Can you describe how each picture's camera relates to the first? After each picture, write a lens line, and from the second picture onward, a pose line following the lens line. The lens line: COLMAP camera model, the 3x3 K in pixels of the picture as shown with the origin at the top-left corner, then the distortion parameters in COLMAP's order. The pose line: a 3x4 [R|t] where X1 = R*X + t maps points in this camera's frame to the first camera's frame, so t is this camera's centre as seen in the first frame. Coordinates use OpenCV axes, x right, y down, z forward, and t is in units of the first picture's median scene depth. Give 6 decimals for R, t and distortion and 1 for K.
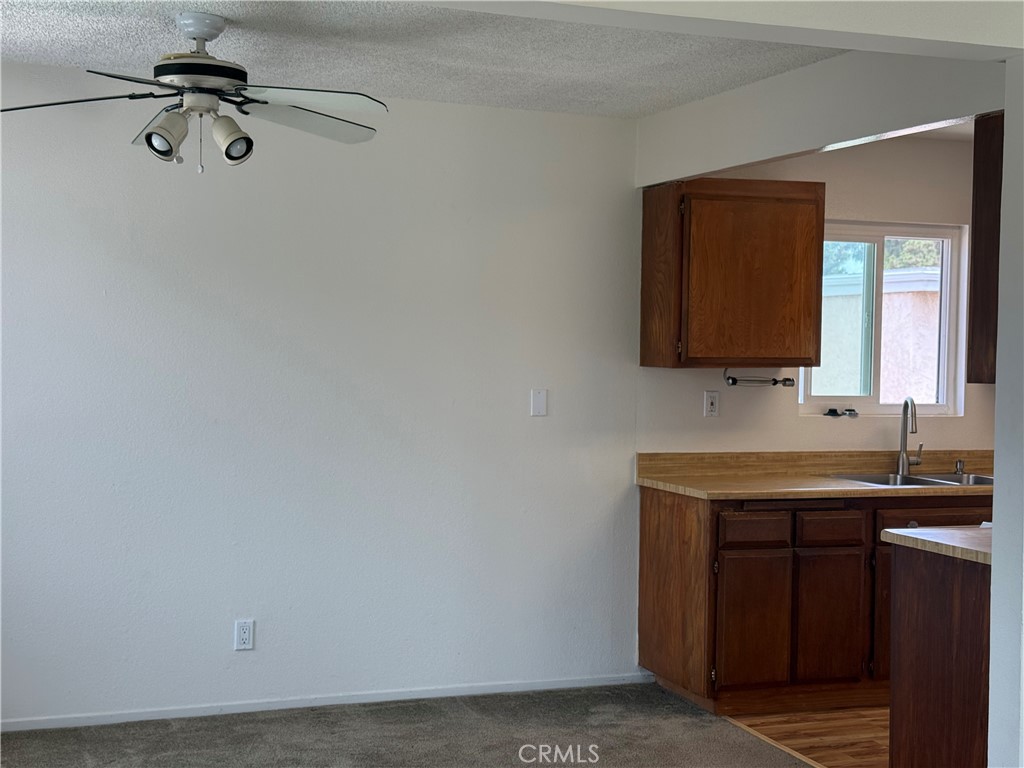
lens RADIAL K [[1428.5, 0, 516.5], [0, 1428.5, 380.4], [0, 0, 1]] dist [0.126817, -0.137852]
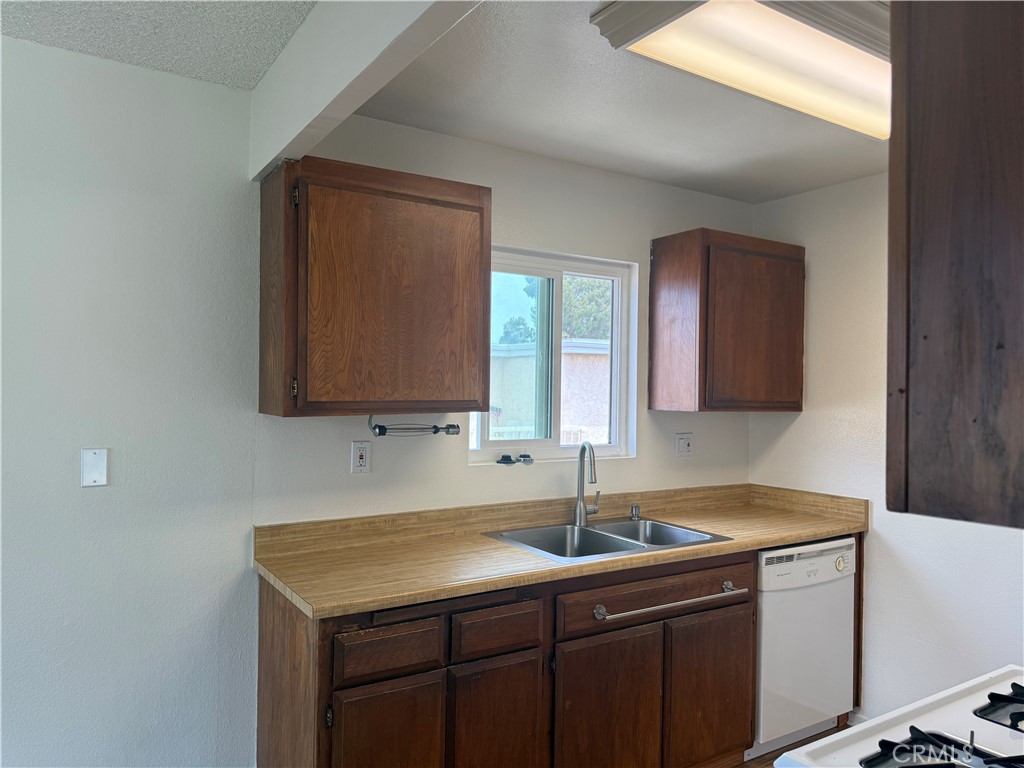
lens RADIAL K [[714.9, 0, 512.5], [0, 714.9, 385.8], [0, 0, 1]] dist [0.137605, -0.255932]
pose [[0.979171, -0.003255, 0.203012, 0.147482], [0.008424, 0.999662, -0.024606, -0.014362], [-0.202863, 0.025803, 0.978867, 0.618946]]
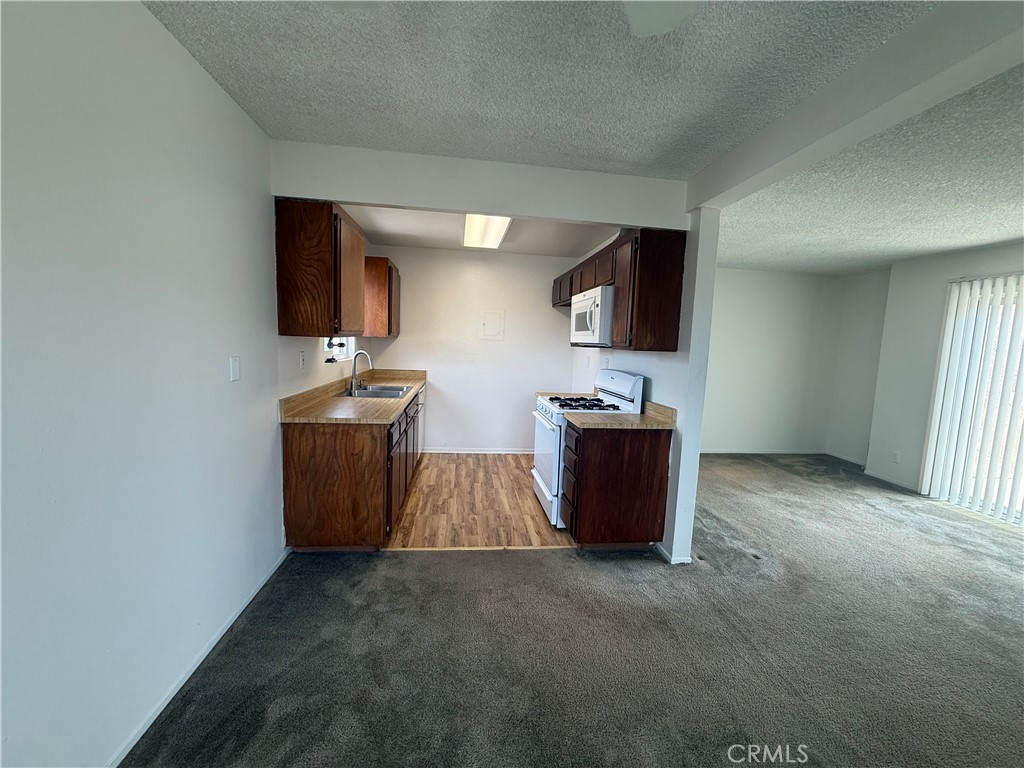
lens RADIAL K [[407.3, 0, 507.5], [0, 407.3, 384.2], [0, 0, 1]] dist [-0.001770, -0.000381]
pose [[0.250615, -0.112442, 0.961535, -0.241863], [-0.011501, 0.992816, 0.119097, -0.012855], [-0.968018, -0.040906, 0.247522, 0.730248]]
